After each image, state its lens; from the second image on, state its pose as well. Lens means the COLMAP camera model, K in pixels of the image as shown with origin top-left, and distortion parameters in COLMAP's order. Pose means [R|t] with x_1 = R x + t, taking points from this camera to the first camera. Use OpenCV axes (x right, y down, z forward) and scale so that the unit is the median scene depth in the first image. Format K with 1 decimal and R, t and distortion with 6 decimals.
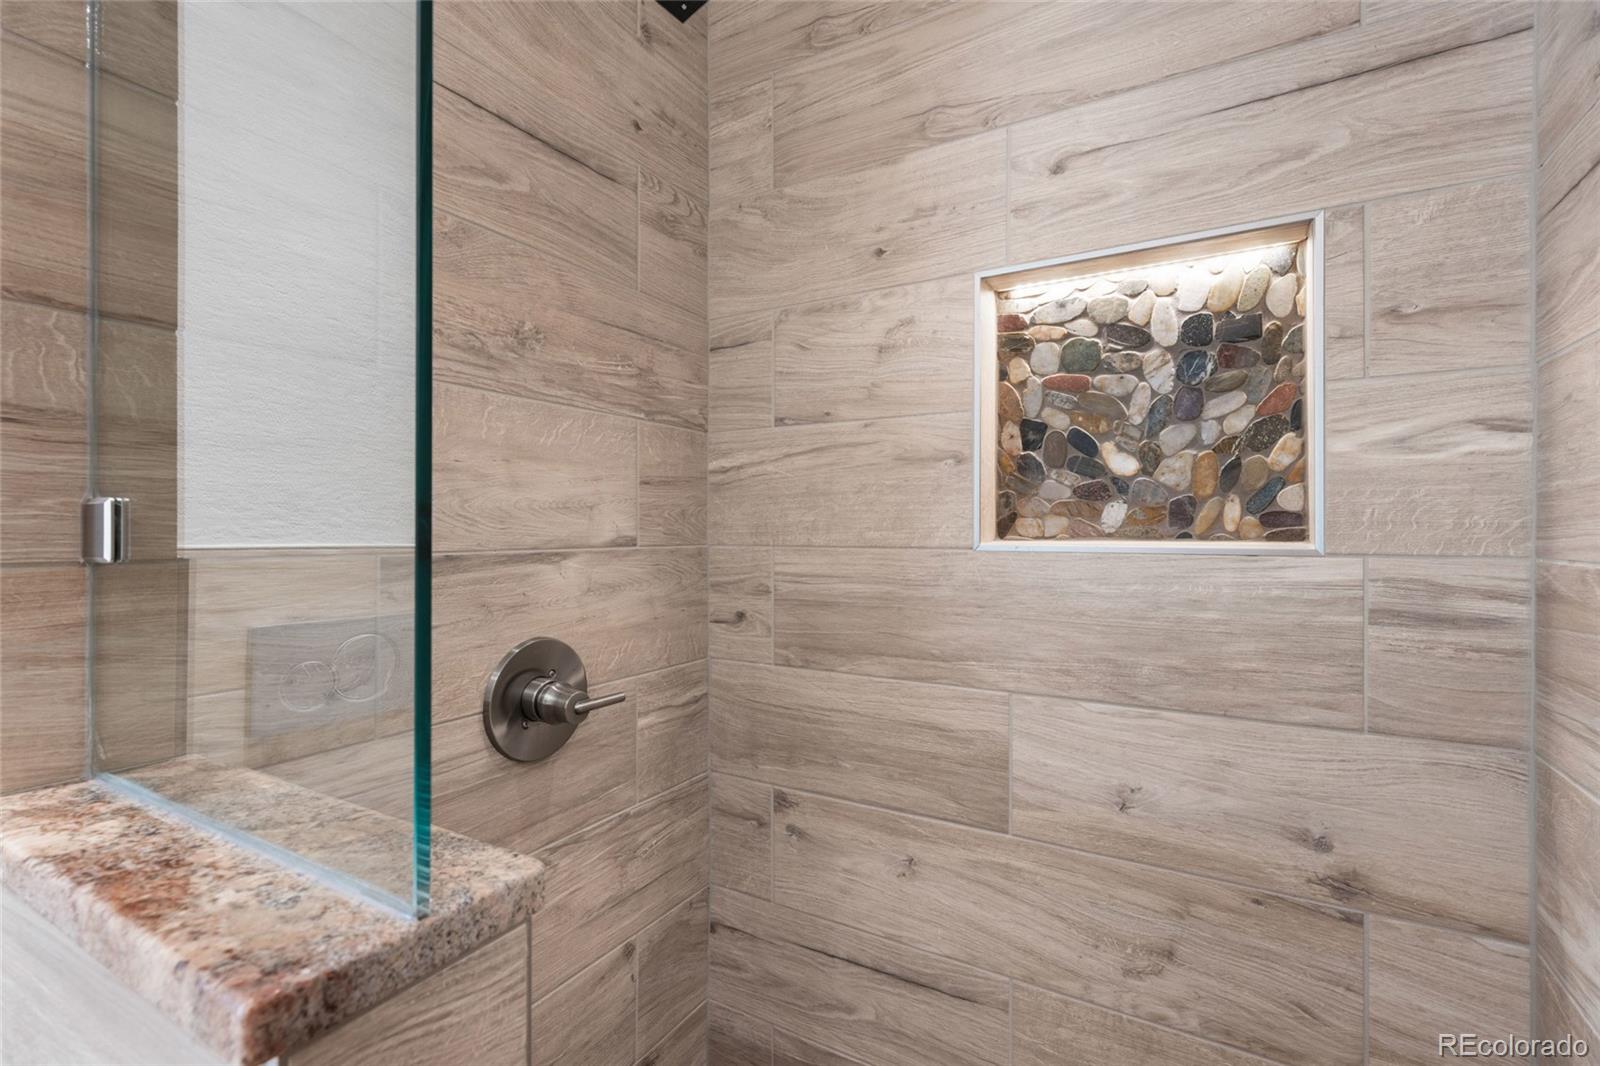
lens RADIAL K [[725.2, 0, 799.8], [0, 725.2, 529.3], [0, 0, 1]] dist [0.004728, -0.000731]
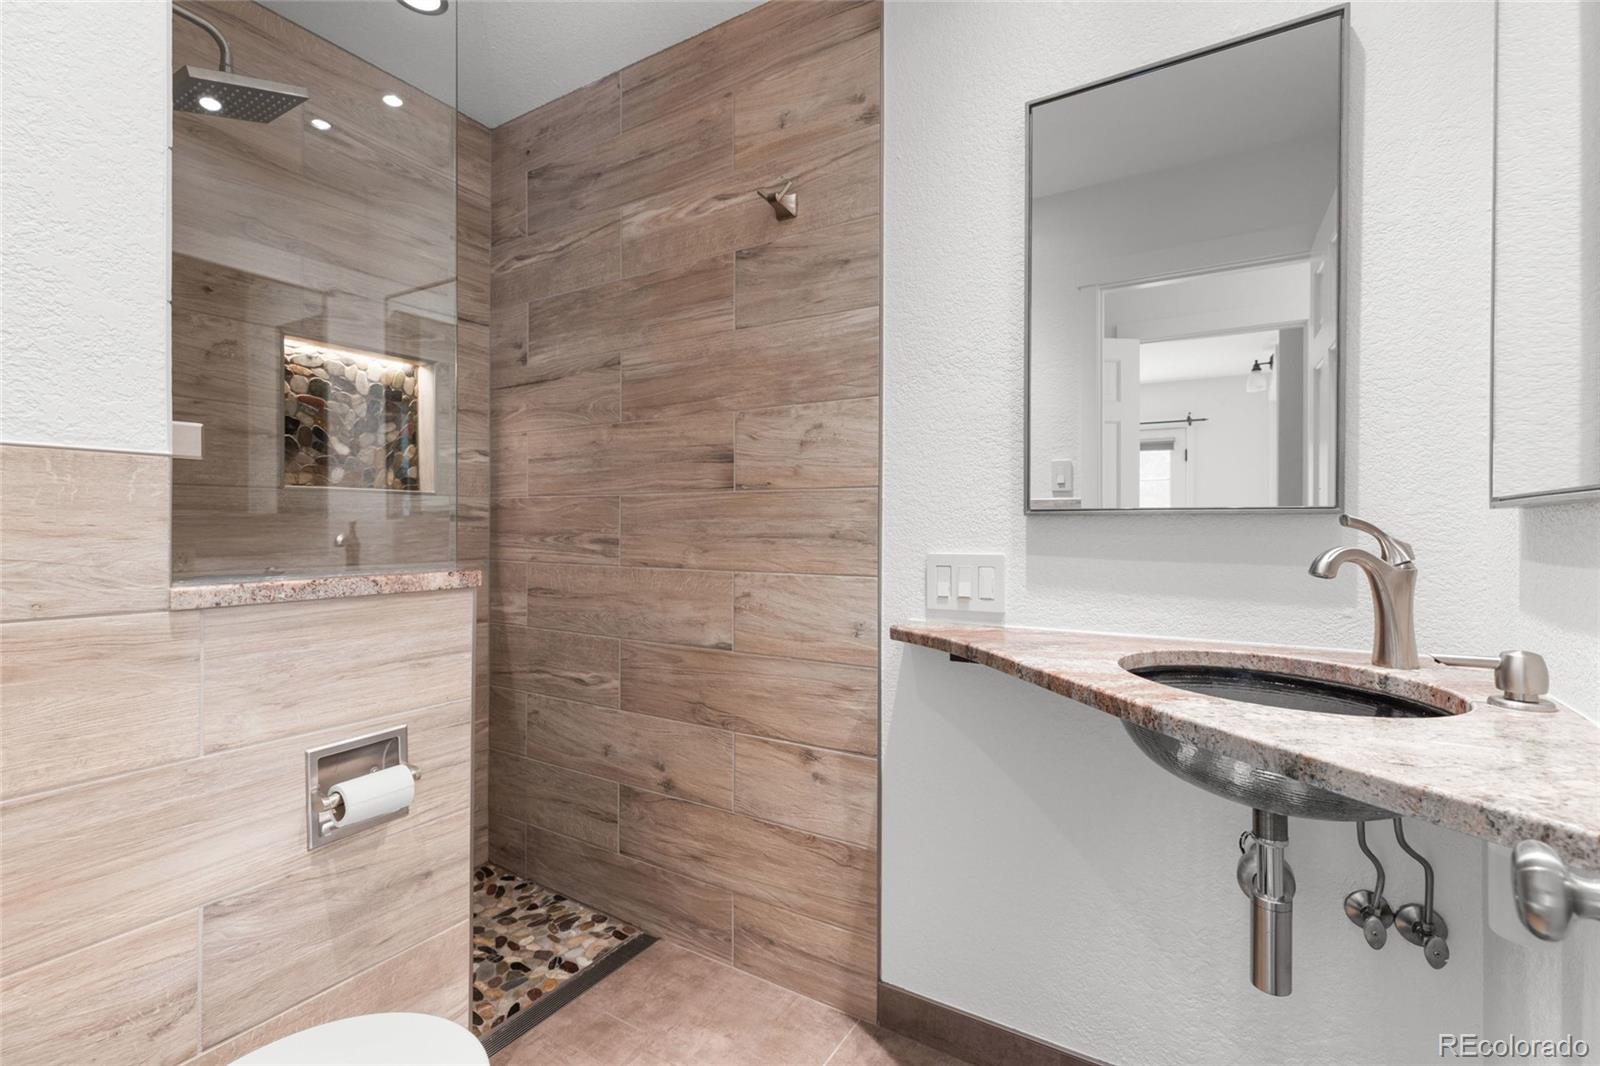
lens RADIAL K [[725.2, 0, 799.0], [0, 725.2, 527.3], [0, 0, 1]] dist [0.004728, -0.000731]
pose [[0.022284, -0.004659, 0.999741, -1.552255], [-0.006240, 0.999969, 0.004799, 0.109535], [-0.999732, -0.006345, 0.022254, -0.295268]]
